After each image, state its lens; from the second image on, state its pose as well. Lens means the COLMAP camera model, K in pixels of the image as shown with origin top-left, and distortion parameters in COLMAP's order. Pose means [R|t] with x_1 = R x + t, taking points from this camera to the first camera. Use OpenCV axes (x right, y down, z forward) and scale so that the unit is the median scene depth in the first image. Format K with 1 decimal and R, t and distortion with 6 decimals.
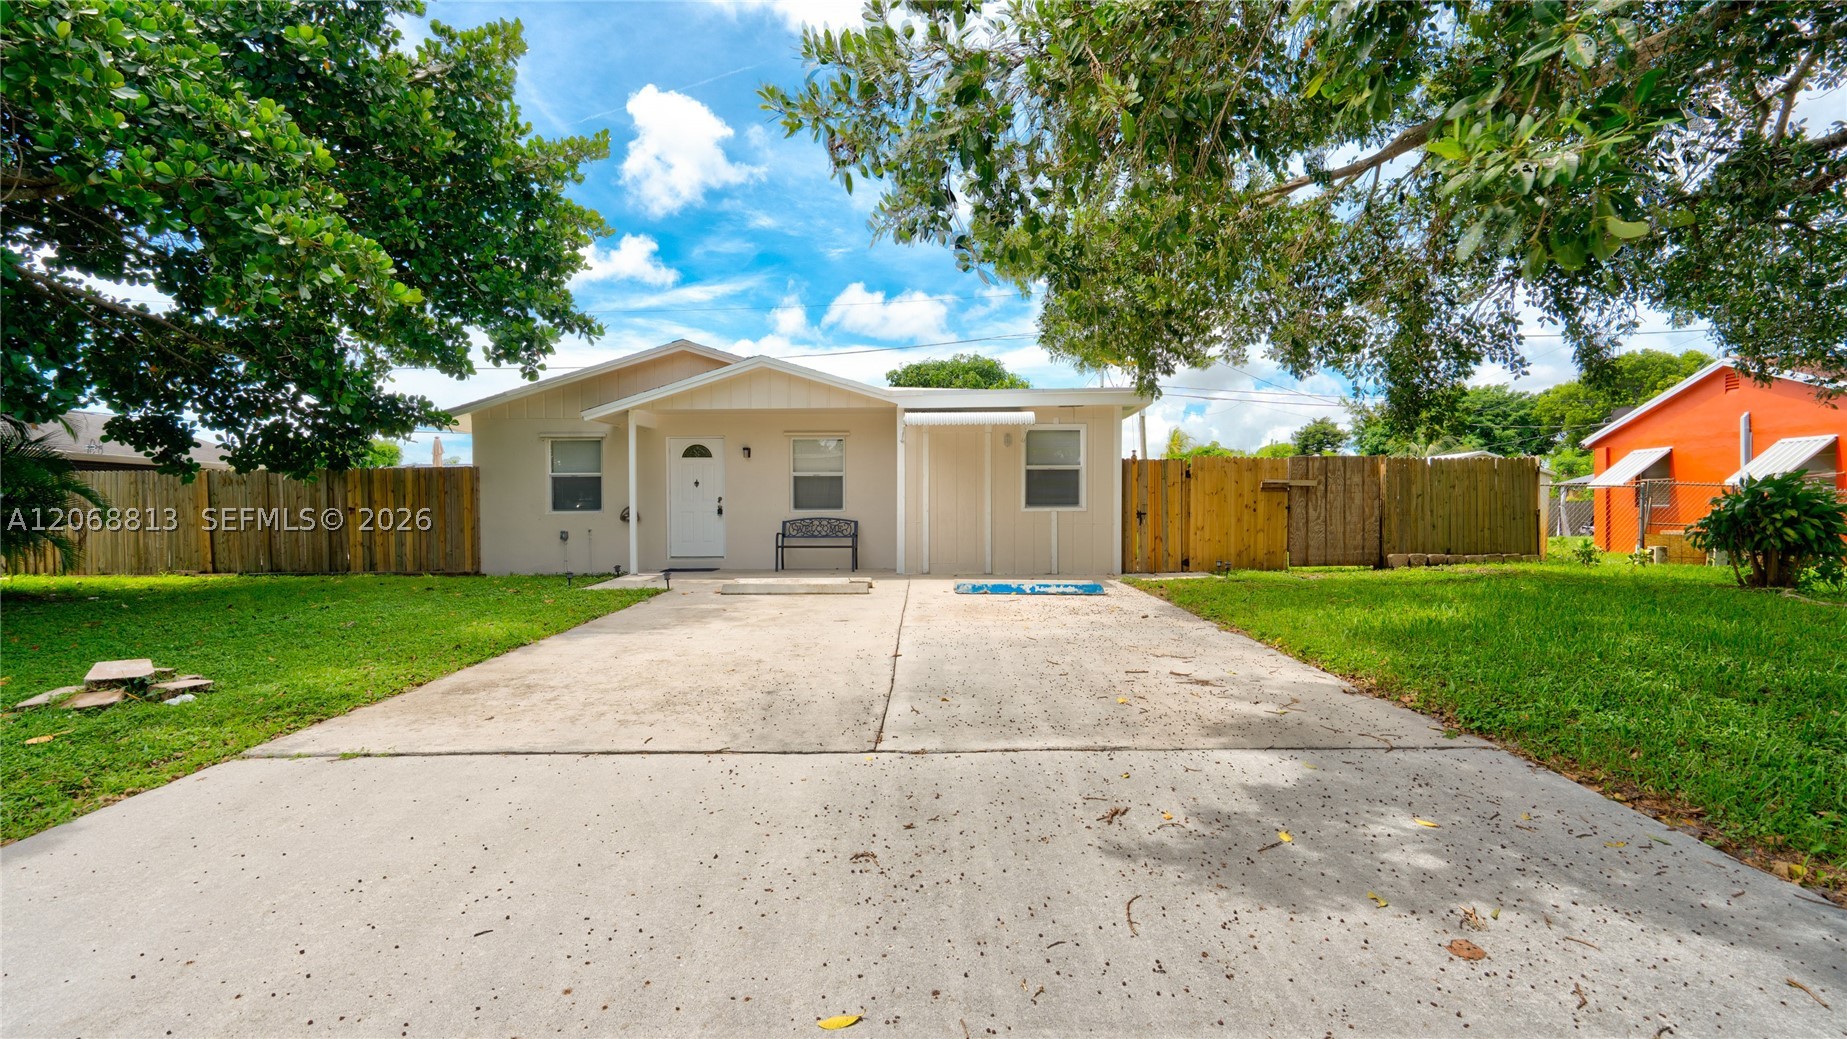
lens RADIAL K [[855.8, 0, 928.6], [0, 855.8, 511.4], [0, 0, 1]] dist [-0.010328, 0.010236]
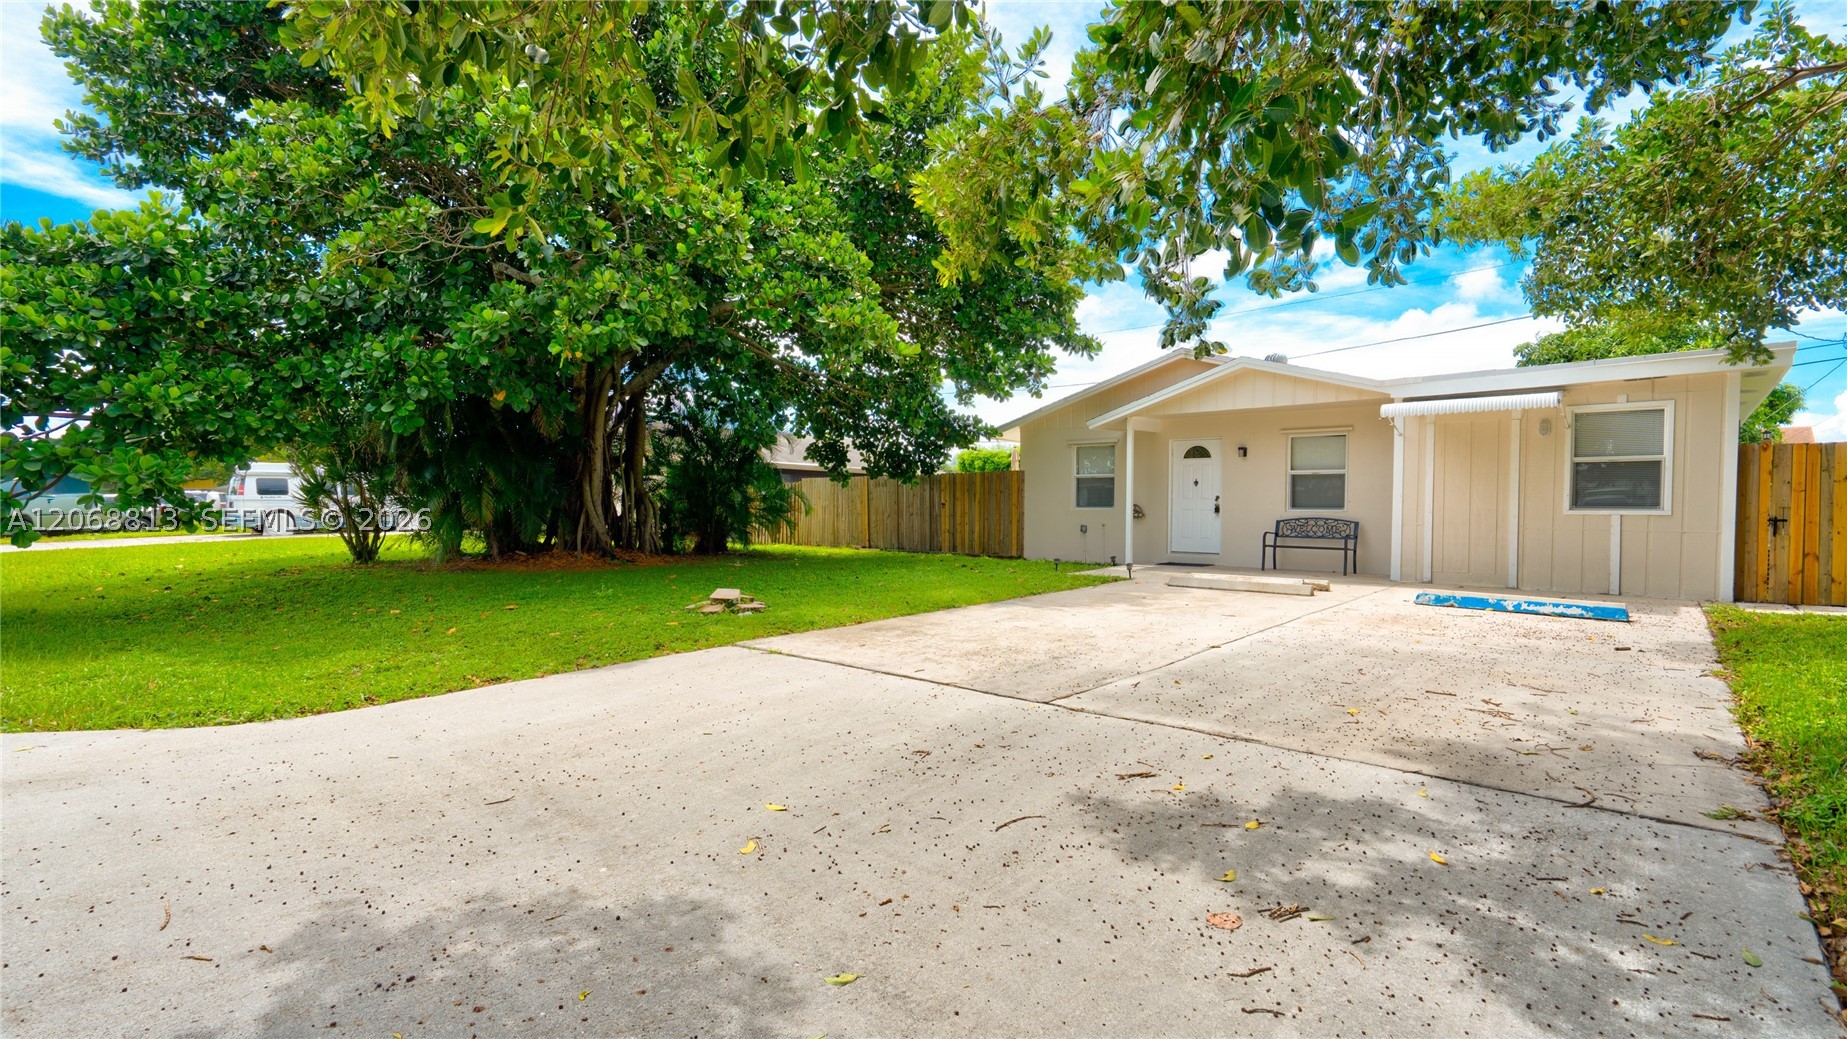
lens RADIAL K [[856.3, 0, 923.5], [0, 856.3, 519.5], [0, 0, 1]] dist [-0.003268, 0.000016]
pose [[0.739114, 0.020119, -0.673279, 0.252193], [-0.013107, 0.999794, 0.015487, 0.000529], [0.673452, -0.002622, 0.739226, -0.009086]]
